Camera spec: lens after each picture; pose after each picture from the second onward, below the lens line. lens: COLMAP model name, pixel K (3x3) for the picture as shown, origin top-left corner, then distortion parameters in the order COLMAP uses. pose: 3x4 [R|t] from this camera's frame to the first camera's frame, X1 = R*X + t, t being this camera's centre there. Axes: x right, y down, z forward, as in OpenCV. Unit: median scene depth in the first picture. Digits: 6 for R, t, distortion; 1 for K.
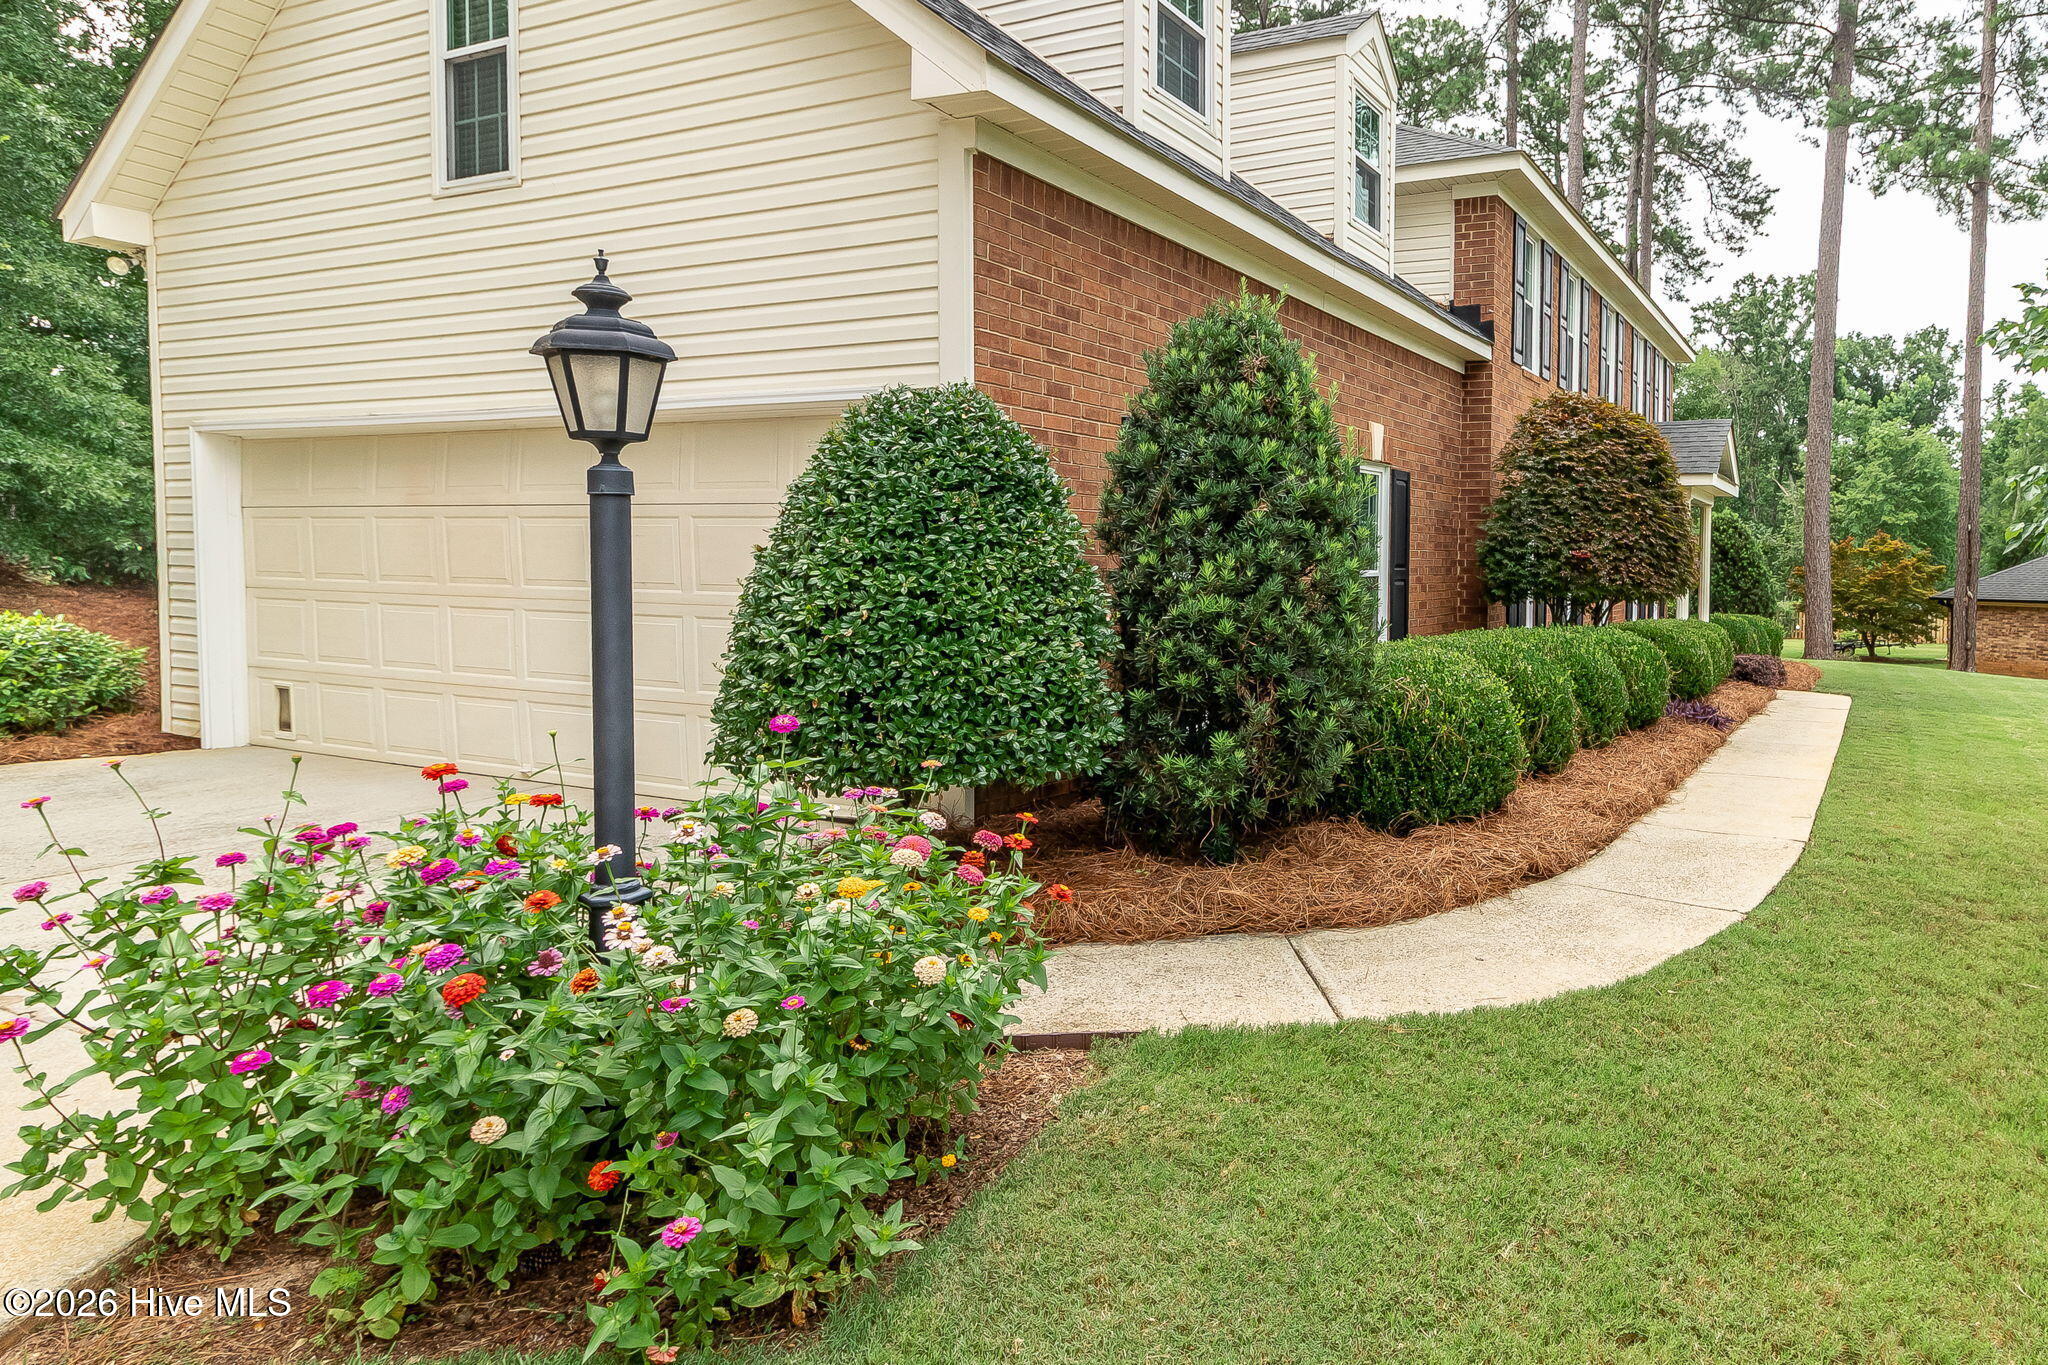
lens RADIAL K [[1434.3, 0, 1026.1], [0, 1434.3, 626.8], [0, 0, 1]] dist [0.006244, 0.003708]
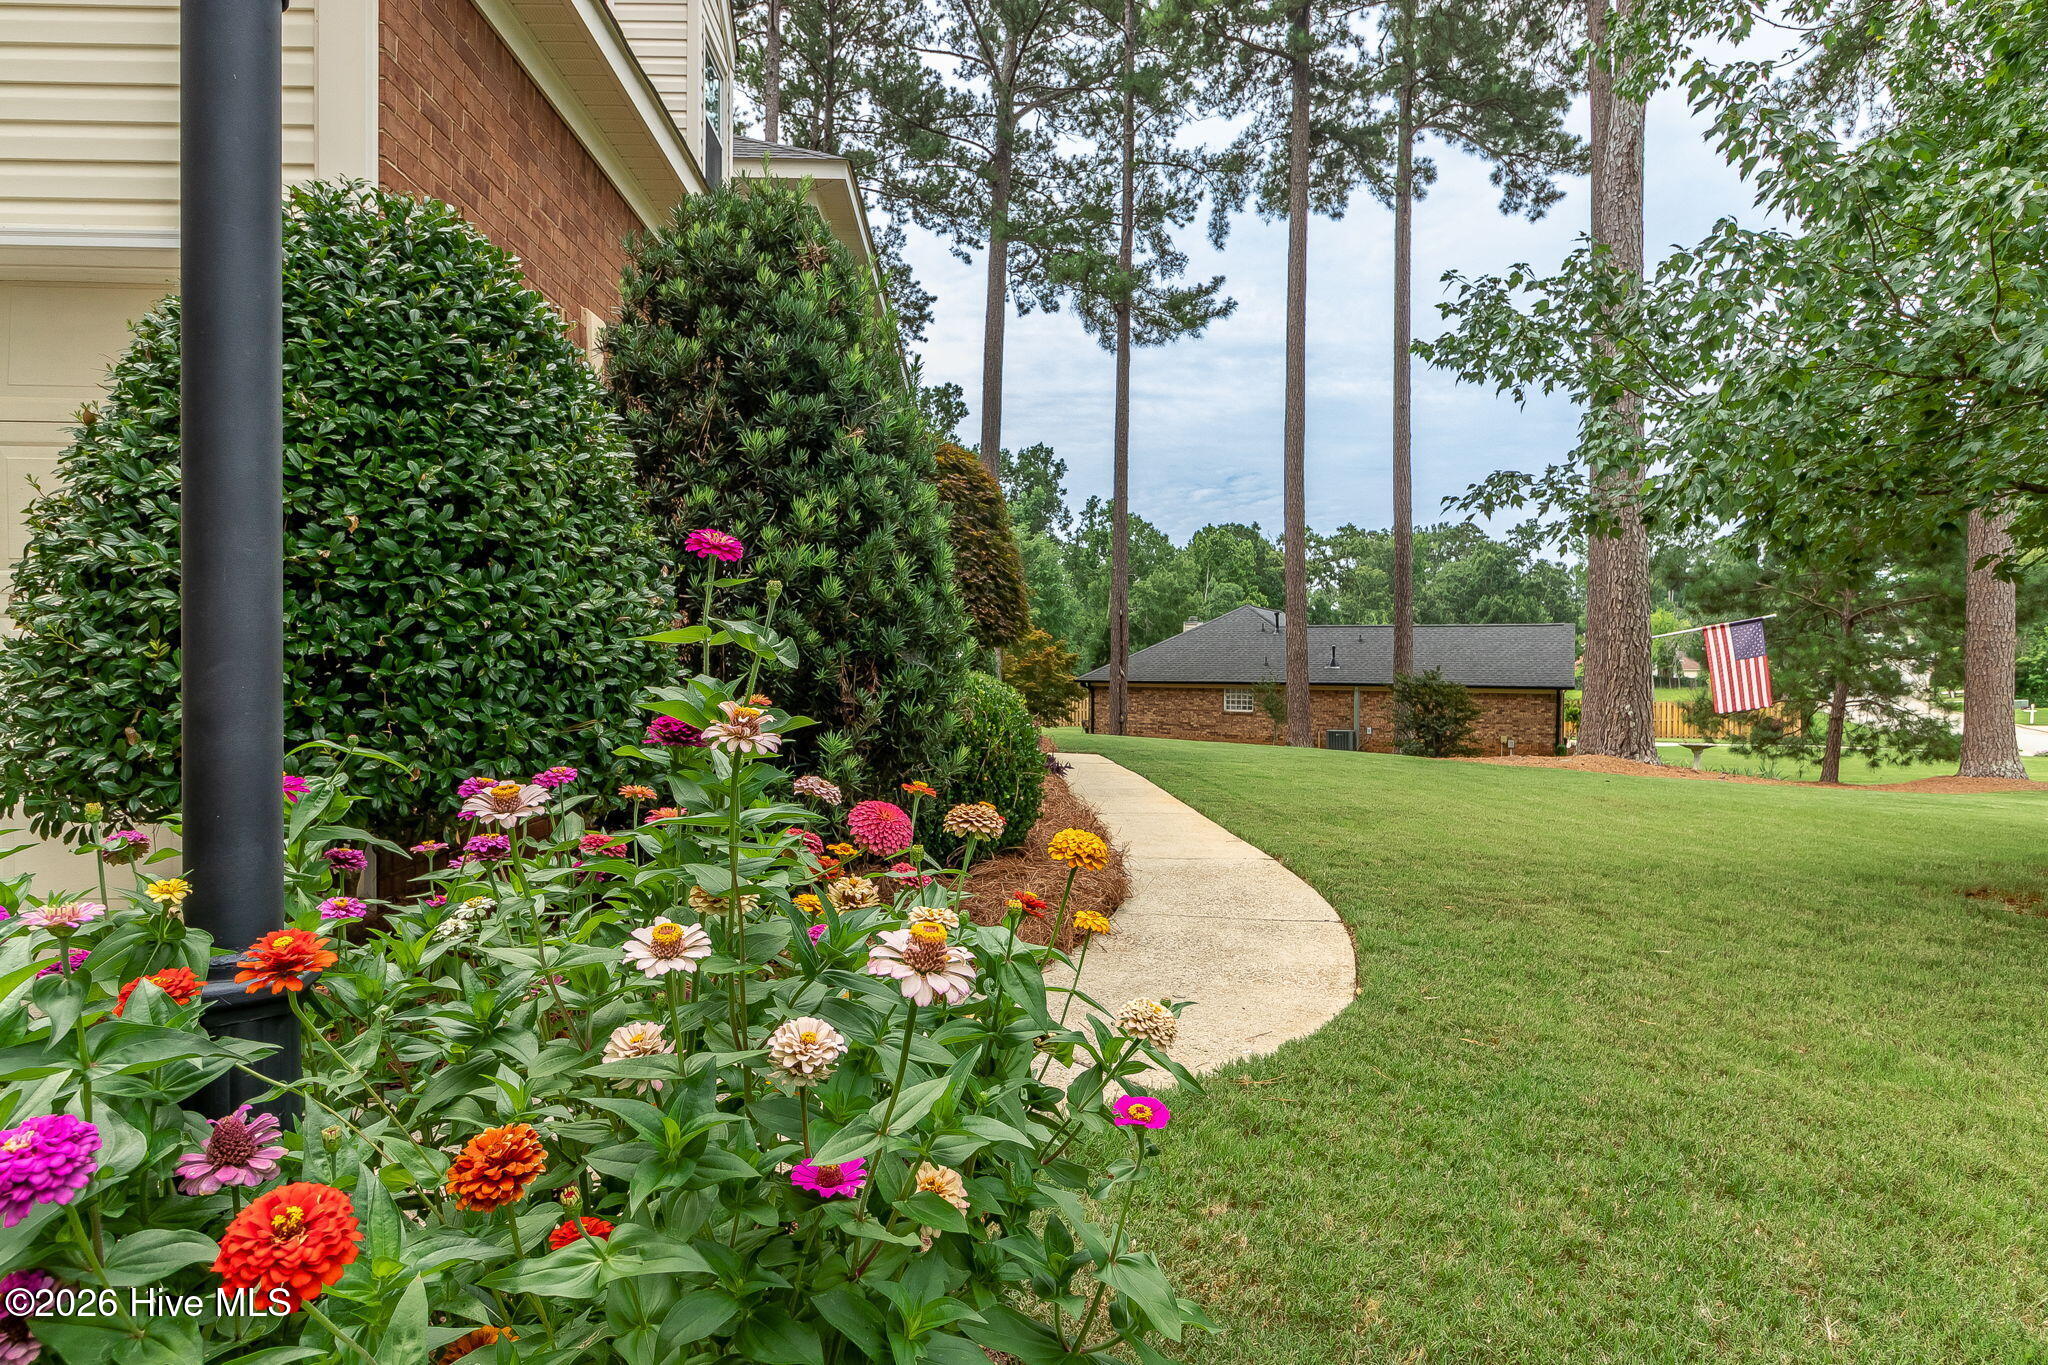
lens RADIAL K [[1512.6, 0, 1024.0], [0, 1512.6, 682.5], [0, 0, 1]] dist [-0.004837, 0.002108]
pose [[0.841010, -0.003768, 0.541006, -0.190406], [0.021366, 0.999427, -0.026253, 0.068938], [-0.540597, 0.033638, 0.840609, 0.299657]]
